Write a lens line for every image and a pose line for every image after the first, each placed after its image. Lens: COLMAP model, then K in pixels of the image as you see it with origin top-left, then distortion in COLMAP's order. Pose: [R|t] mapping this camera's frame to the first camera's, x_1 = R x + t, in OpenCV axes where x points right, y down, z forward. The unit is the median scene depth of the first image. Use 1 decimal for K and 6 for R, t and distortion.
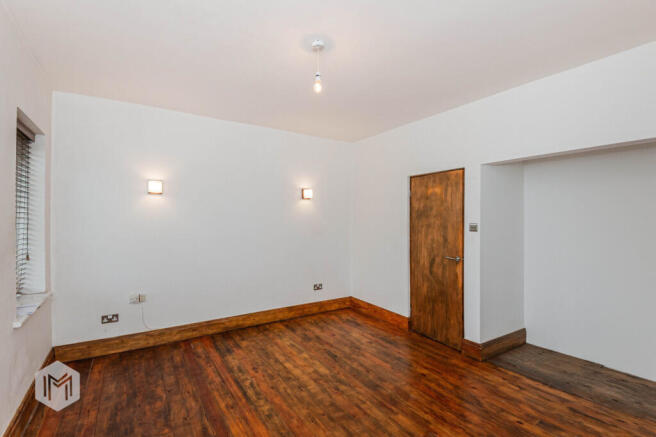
lens RADIAL K [[301.7, 0, 332.2], [0, 301.7, 218.1], [0, 0, 1]] dist [0.058908, -0.036452]
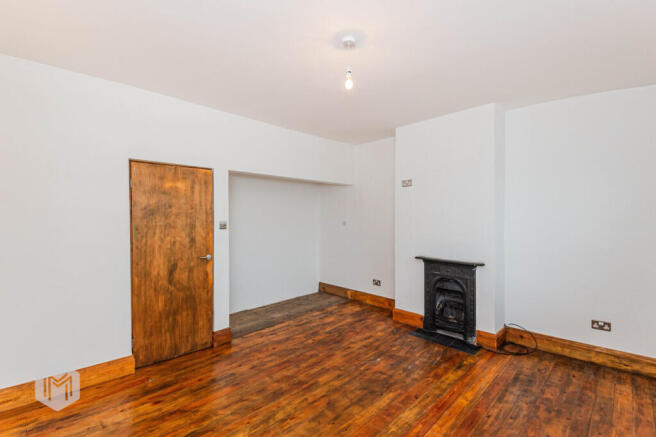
lens RADIAL K [[285.9, 0, 326.7], [0, 285.9, 220.4], [0, 0, 1]] dist [0.000200, -0.000012]
pose [[-0.190270, -0.003349, 0.981726, -0.581742], [0.007602, 0.999959, 0.004884, 0.009726], [-0.981702, 0.008393, -0.190237, 0.781186]]
